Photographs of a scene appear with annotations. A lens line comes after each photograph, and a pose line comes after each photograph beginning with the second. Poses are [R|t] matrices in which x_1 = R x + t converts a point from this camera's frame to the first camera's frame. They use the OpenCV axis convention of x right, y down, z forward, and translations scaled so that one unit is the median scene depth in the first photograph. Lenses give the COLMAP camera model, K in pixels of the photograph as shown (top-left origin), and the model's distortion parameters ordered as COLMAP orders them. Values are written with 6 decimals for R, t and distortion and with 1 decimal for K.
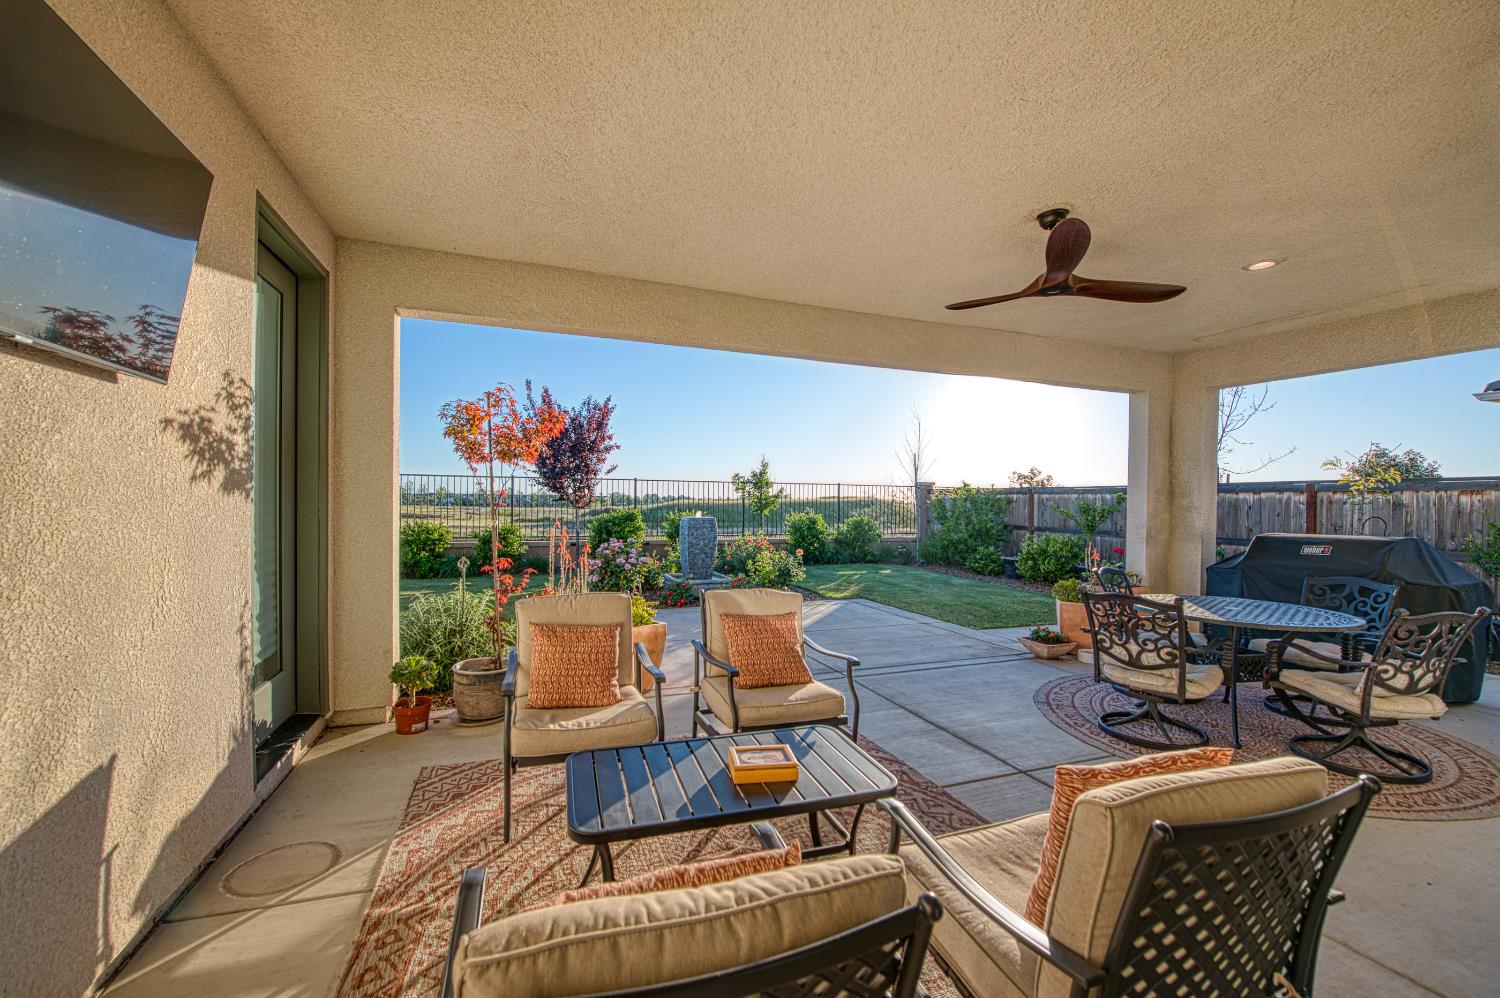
lens RADIAL K [[598.6, 0, 740.4], [0, 598.6, 502.1], [0, 0, 1]] dist [-0.022028, -0.000518]
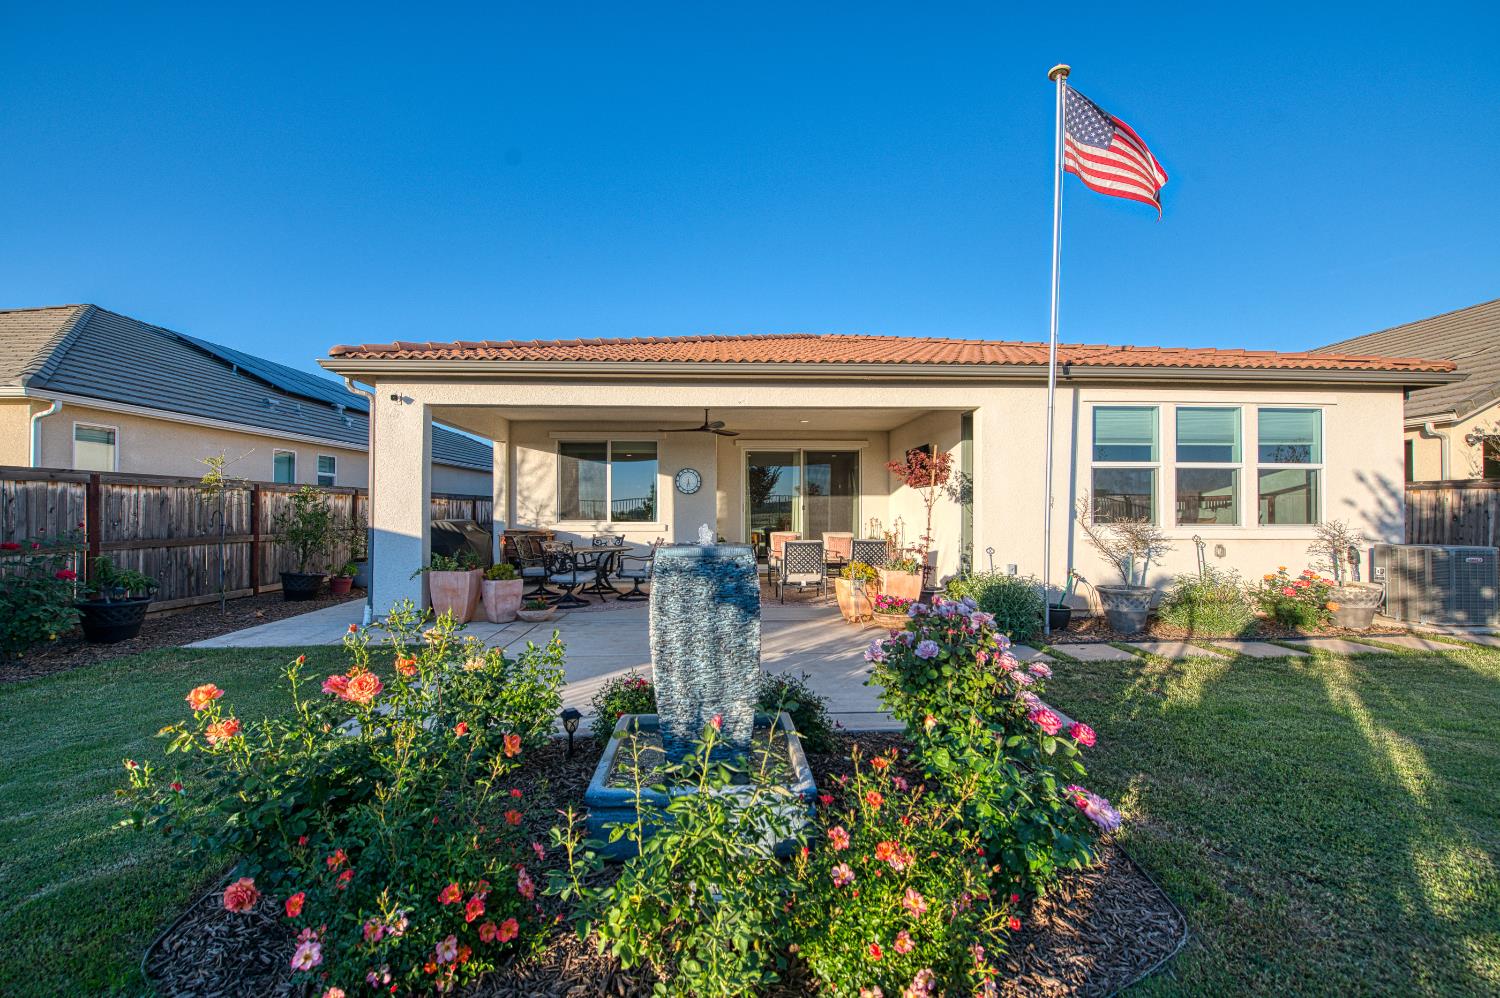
lens RADIAL K [[594.3, 0, 750.0], [0, 594.3, 499.0], [0, 0, 1]] dist [0.000140, -0.000415]
pose [[-0.955042, -0.005858, 0.296413, -0.282346], [-0.010667, 0.999836, -0.014609, 0.009657], [-0.296278, -0.017114, -0.954948, 1.897420]]
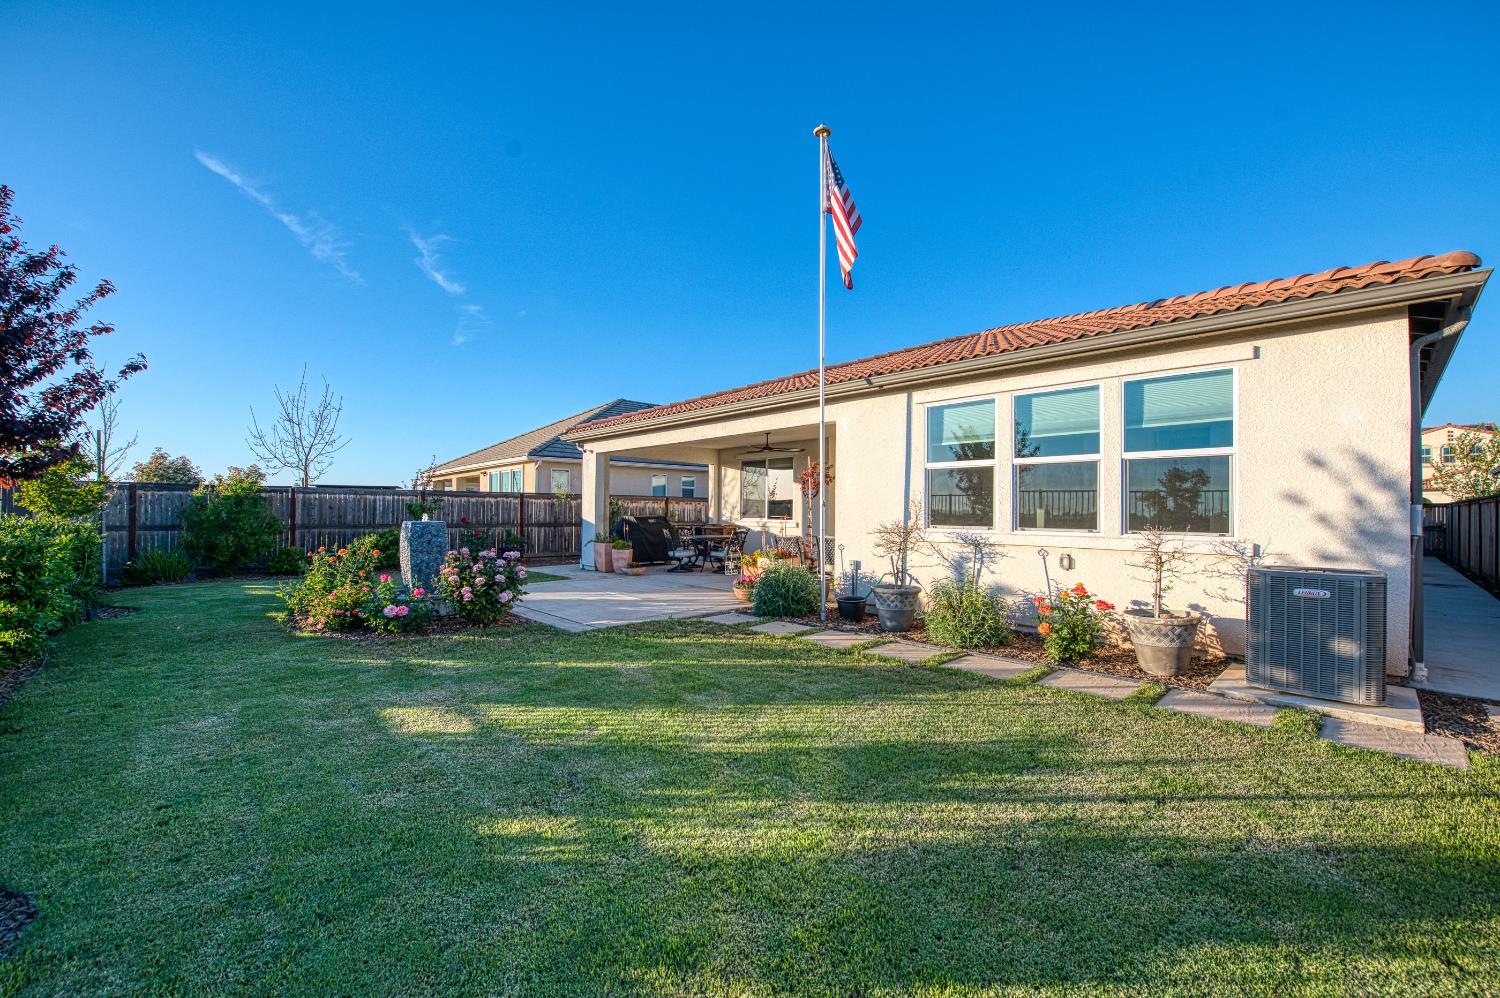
lens RADIAL K [[605.6, 0, 745.5], [0, 605.6, 505.0], [0, 0, 1]] dist [-0.020141, -0.000577]
pose [[-0.402566, -0.005579, 0.915374, -1.527310], [-0.009094, 0.999956, 0.002095, -0.005263], [-0.915346, -0.007481, -0.402599, 1.378096]]
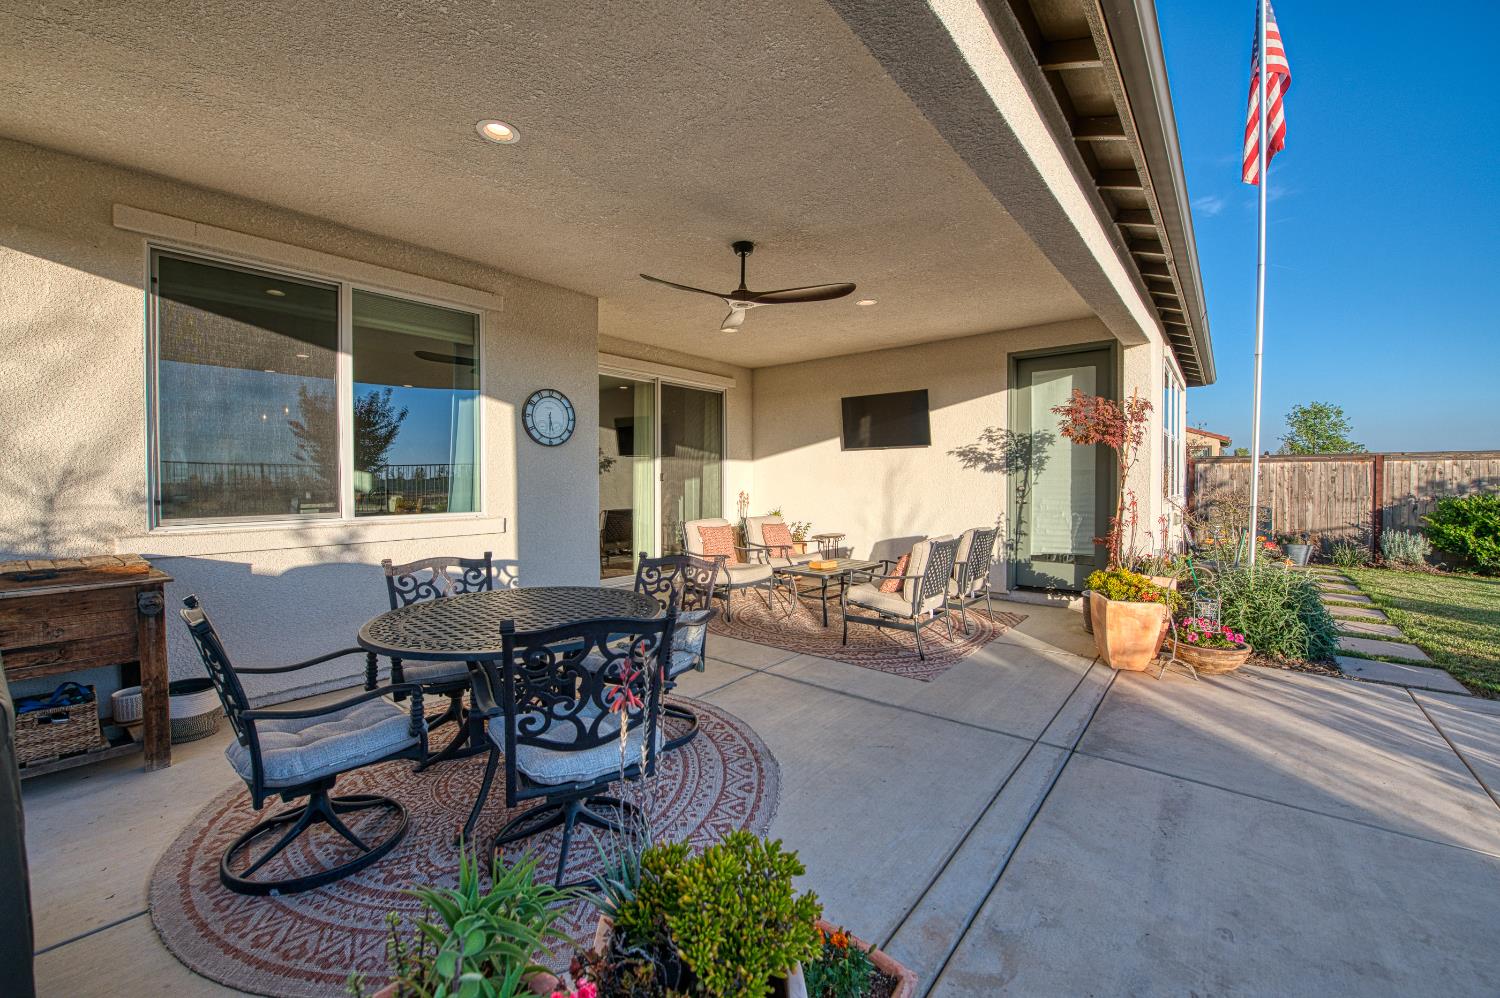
lens RADIAL K [[599.0, 0, 750.0], [0, 599.0, 499.0], [0, 0, 1]] dist [-0.021216, -0.000336]
pose [[-0.854417, 0.007989, -0.519527, 0.604475], [-0.008050, 0.999558, 0.028611, 0.015555], [0.519526, 0.028628, -0.853975, 1.081318]]
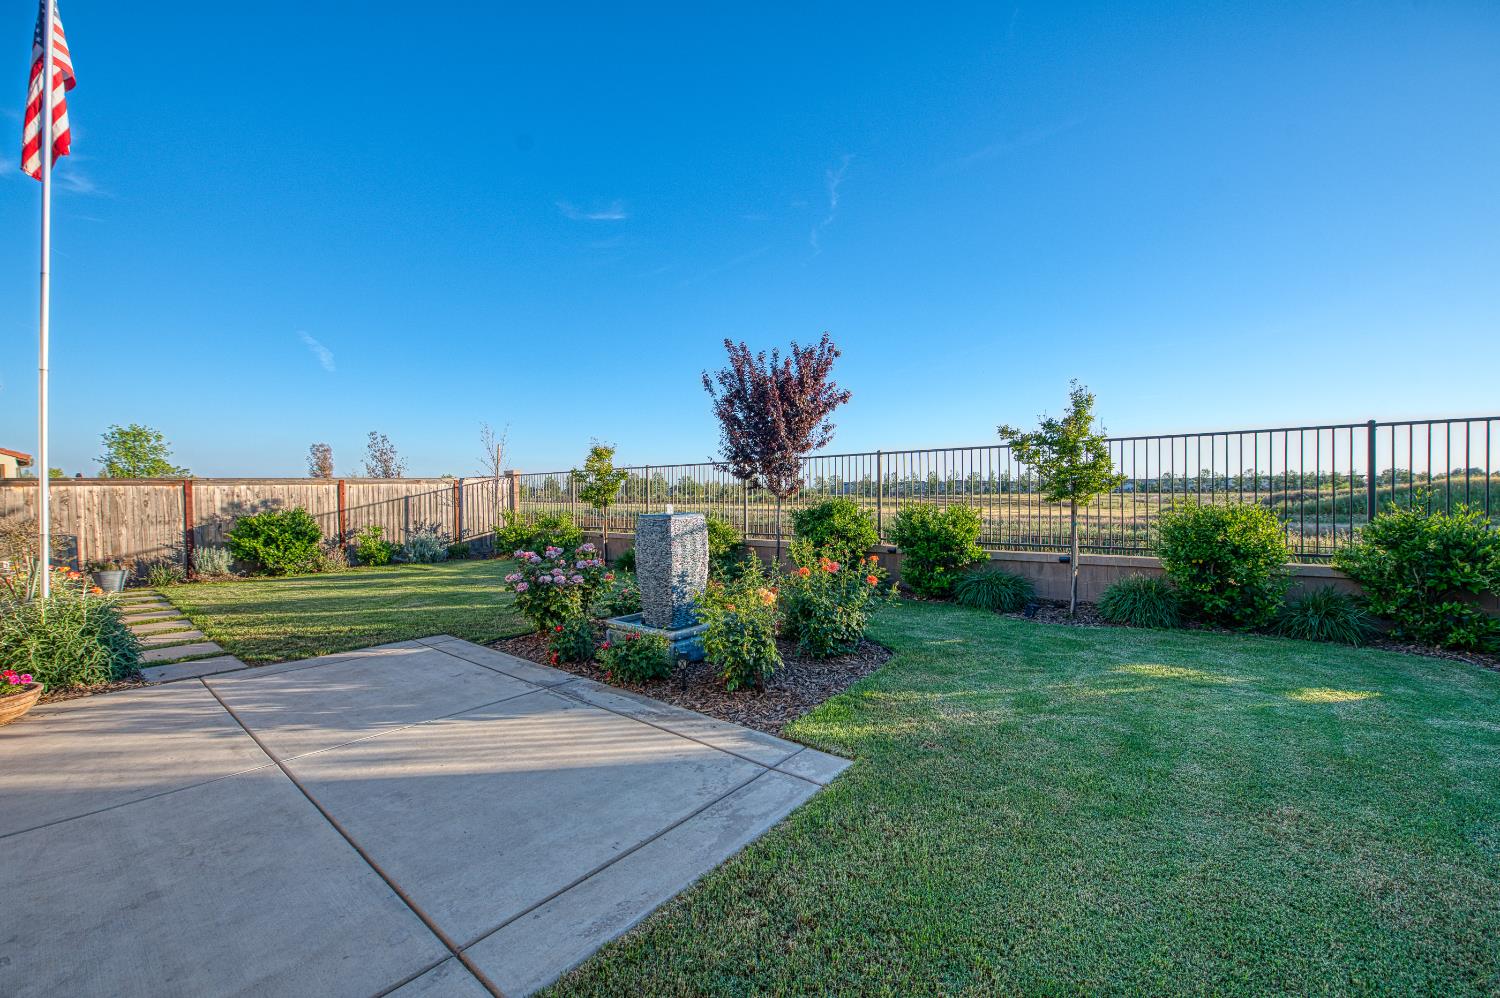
lens RADIAL K [[605.6, 0, 745.5], [0, 605.6, 505.0], [0, 0, 1]] dist [-0.020141, -0.000577]
pose [[0.508363, -0.000369, -0.861143, 0.680325], [0.022163, 0.999674, 0.012655, 0.016451], [0.860858, -0.025519, 0.508206, 1.136304]]
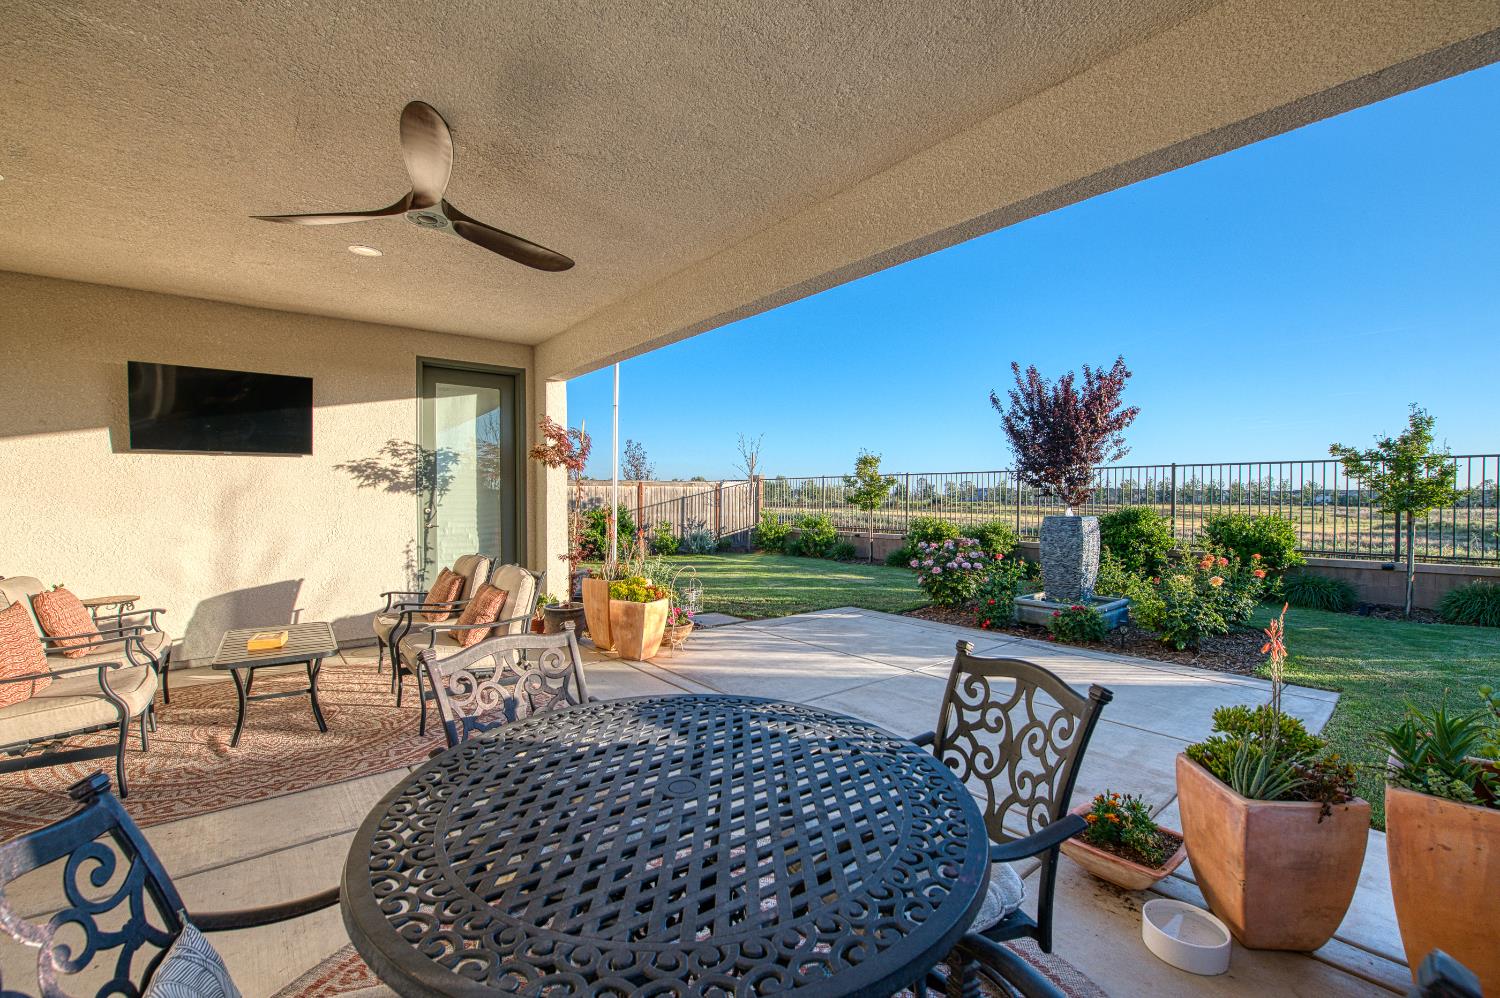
lens RADIAL K [[622.0, 0, 745.3], [0, 622.0, 502.0], [0, 0, 1]] dist [-0.022431, -0.000432]
pose [[0.335001, -0.003031, -0.942213, 0.735244], [0.003506, 0.999992, -0.001970, 0.012765], [0.942211, -0.002644, 0.335009, 0.568822]]
